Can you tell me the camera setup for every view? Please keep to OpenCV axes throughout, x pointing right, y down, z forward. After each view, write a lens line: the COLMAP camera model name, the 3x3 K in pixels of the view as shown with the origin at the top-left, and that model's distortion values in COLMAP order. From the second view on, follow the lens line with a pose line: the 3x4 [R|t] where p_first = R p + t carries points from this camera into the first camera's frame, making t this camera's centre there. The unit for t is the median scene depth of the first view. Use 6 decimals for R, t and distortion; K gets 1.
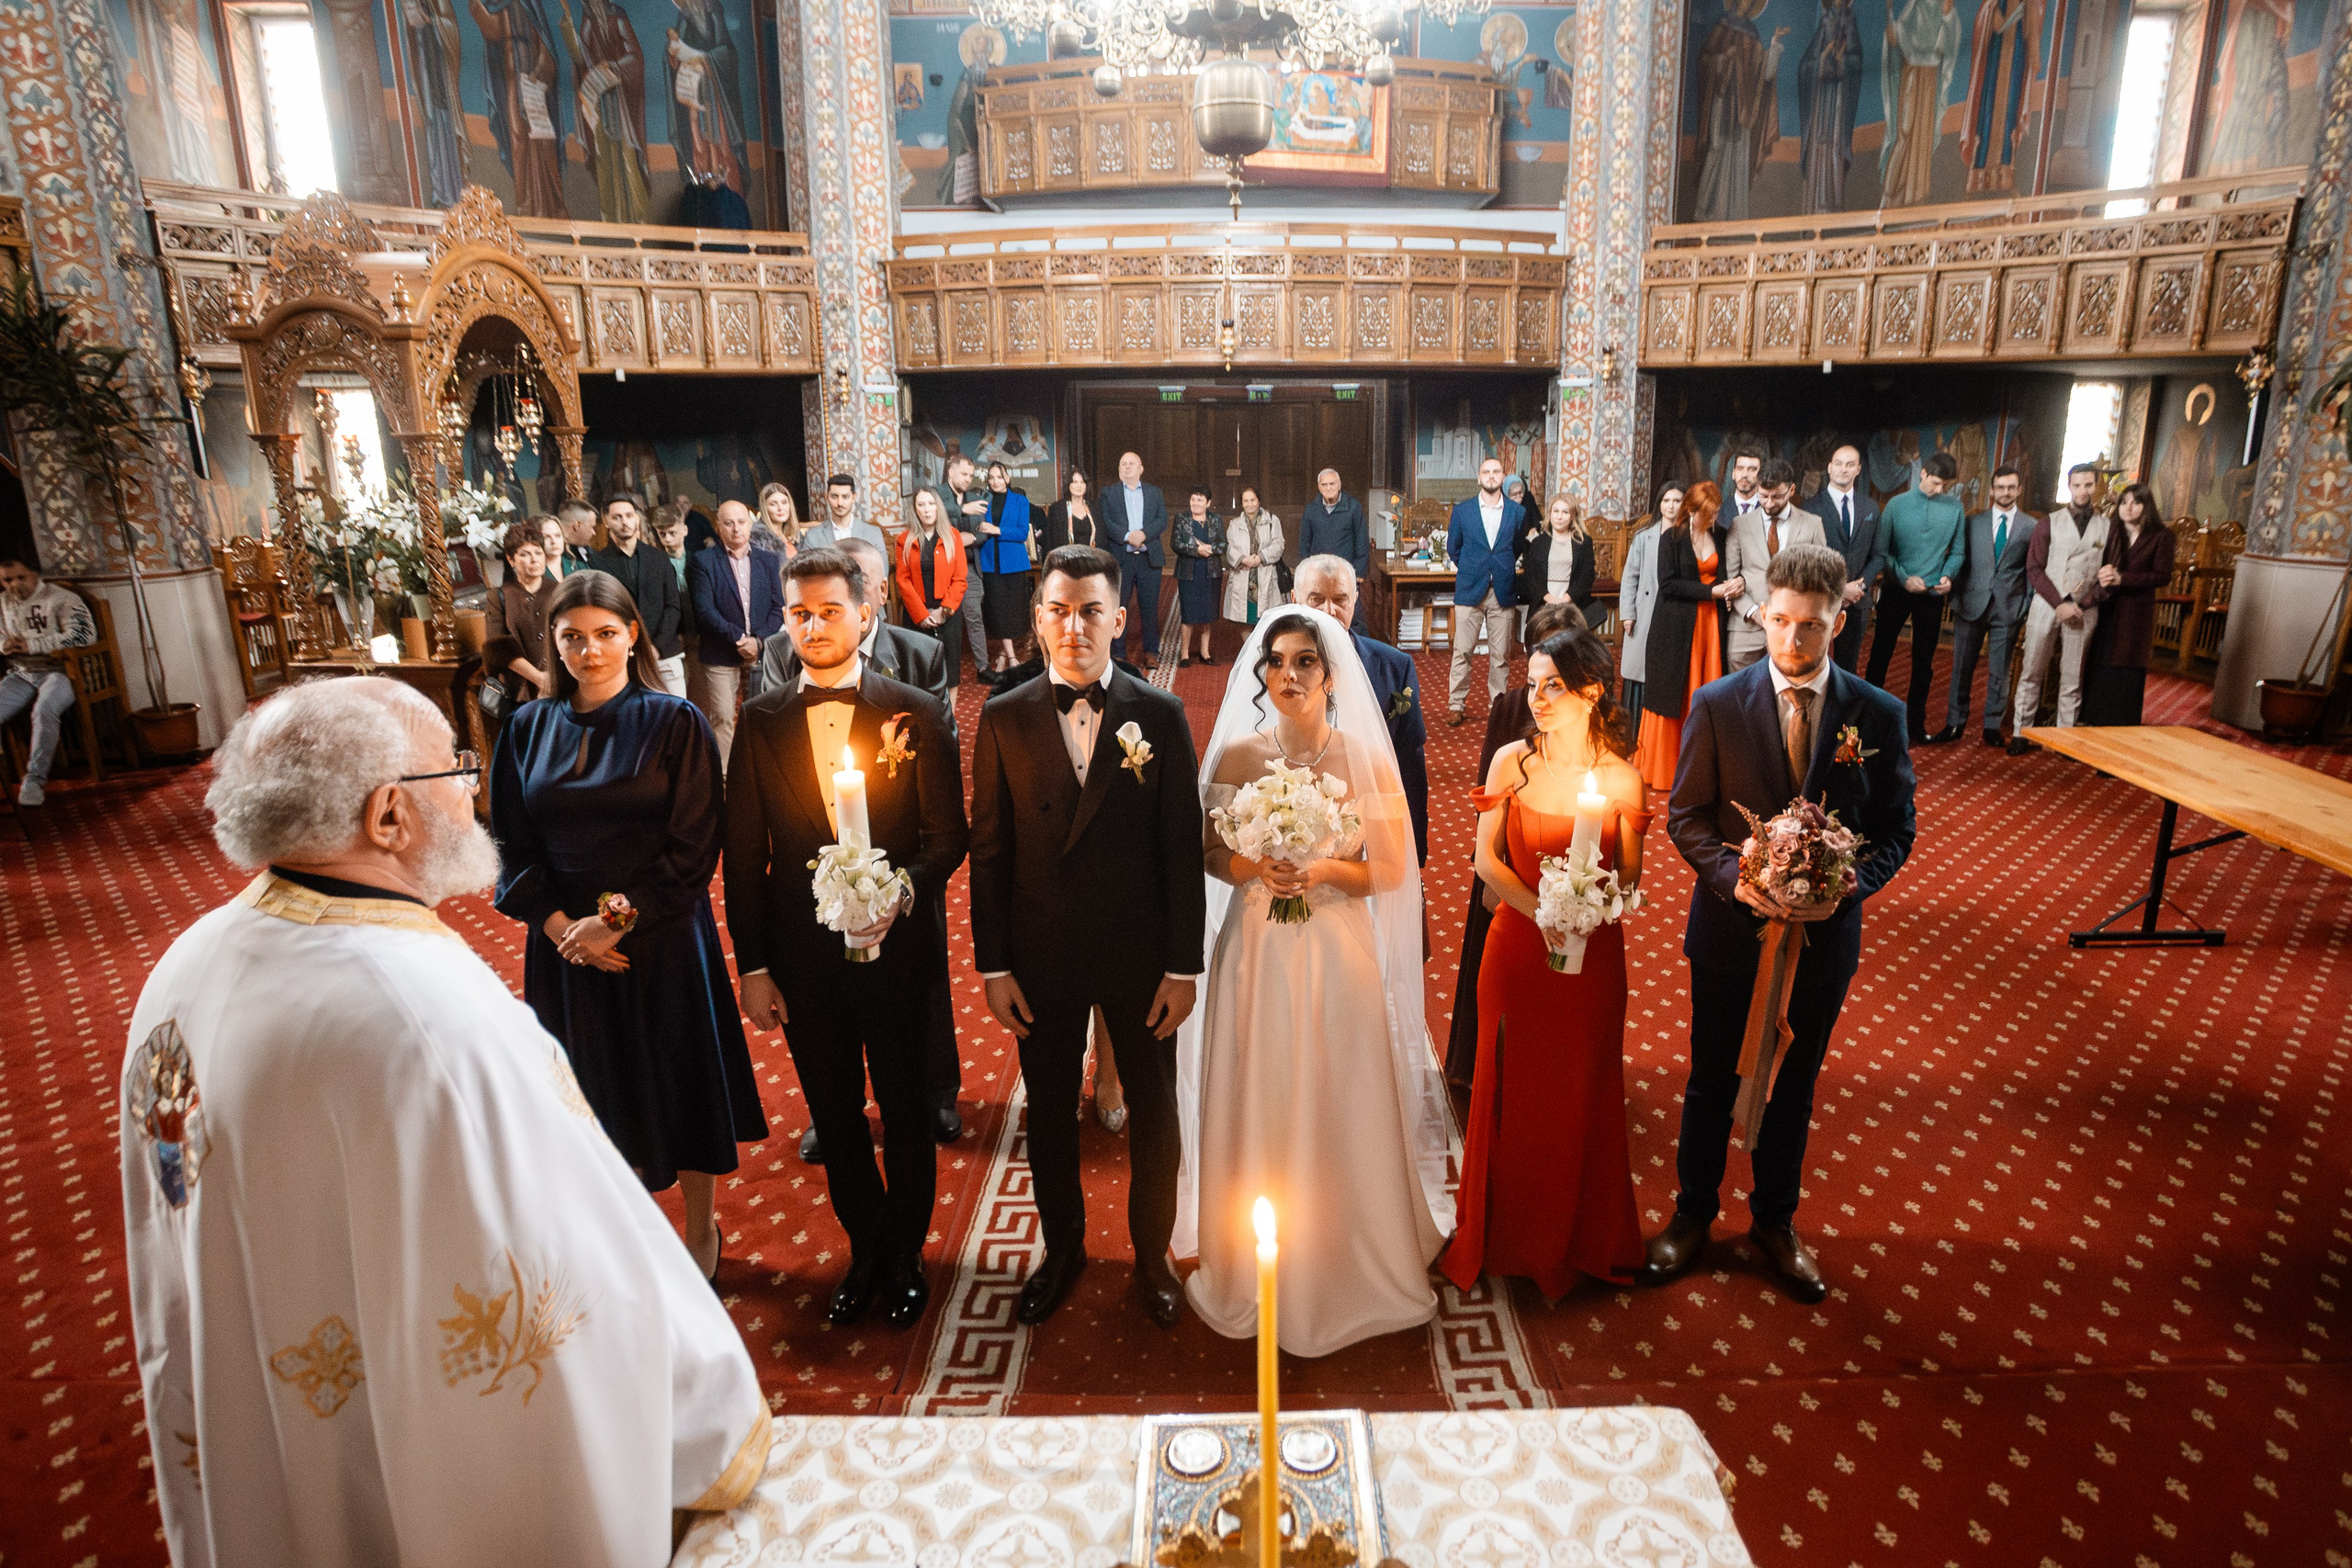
lens RADIAL K [[1380.3, 0, 1216.1], [0, 1380.3, 814.7], [0, 0, 1]] dist [-0.049848, 0.007734]
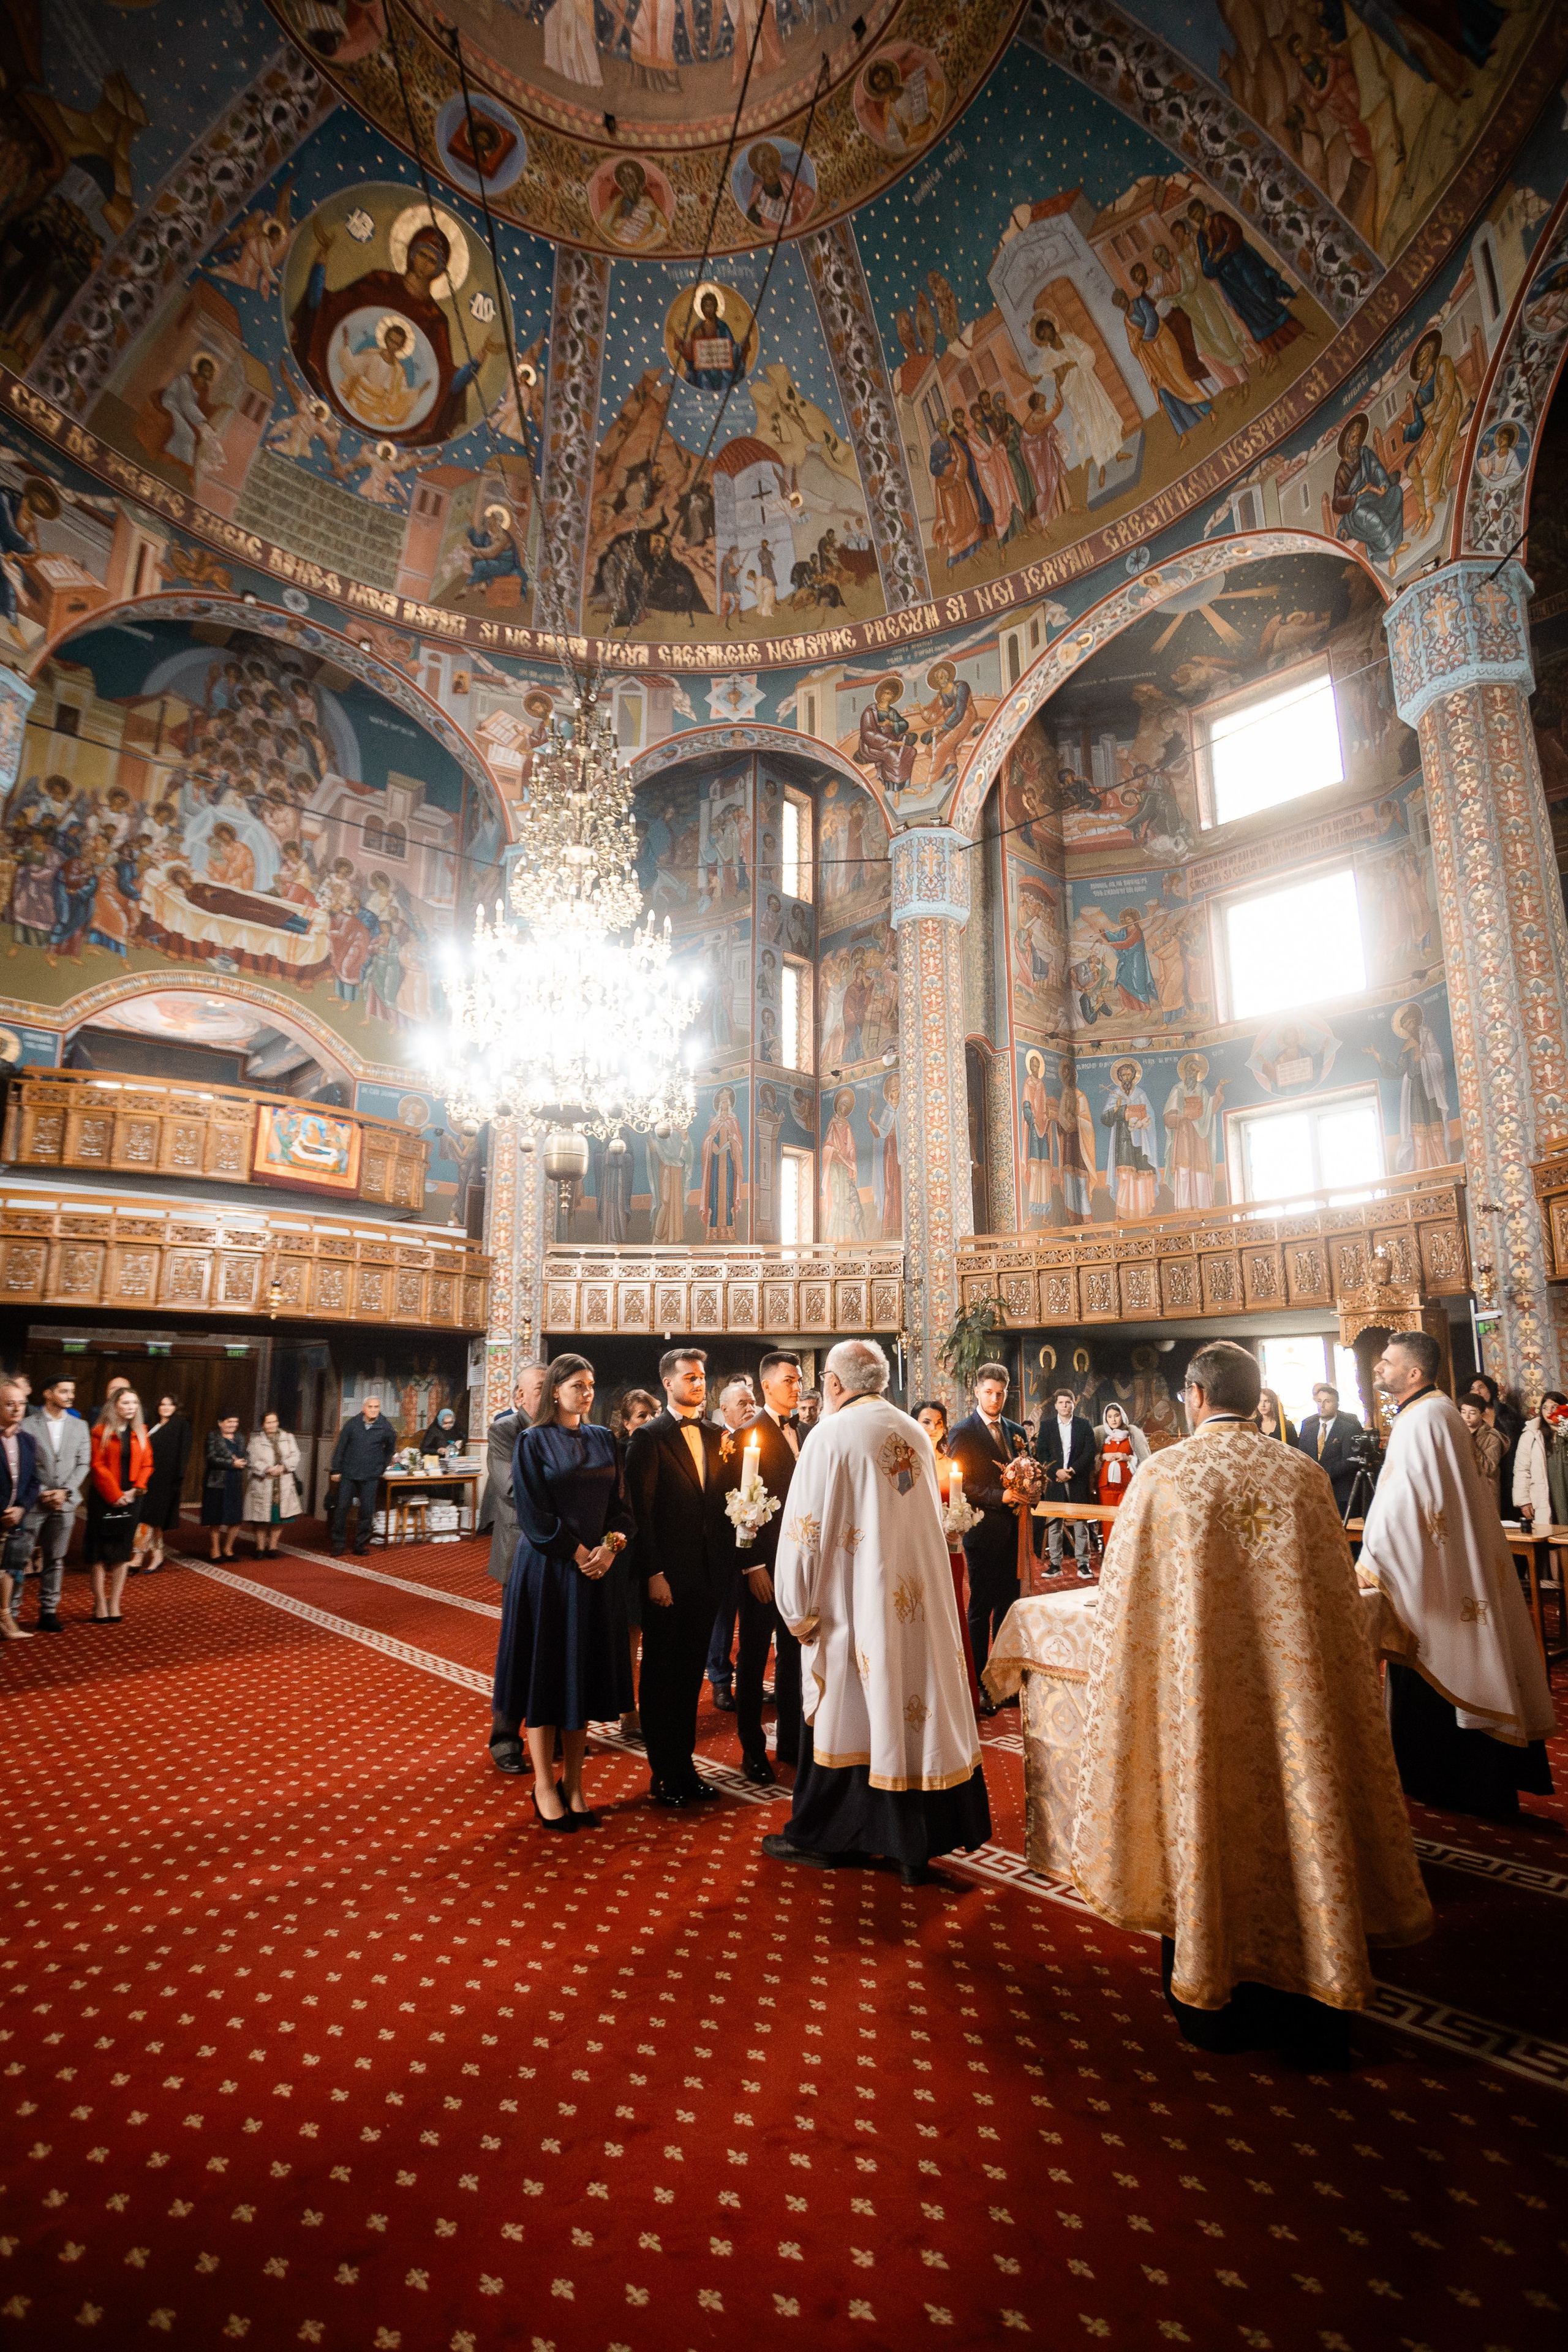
lens RADIAL K [[1380.4, 0, 784.3], [0, 1380.4, 1167.9], [0, 0, 1]] dist [-0.049848, 0.007734]
pose [[0.736597, 0.133244, 0.663077, -0.480266], [0.182398, 0.904939, -0.384468, 0.119731], [-0.651273, 0.404142, 0.642272, -0.174361]]
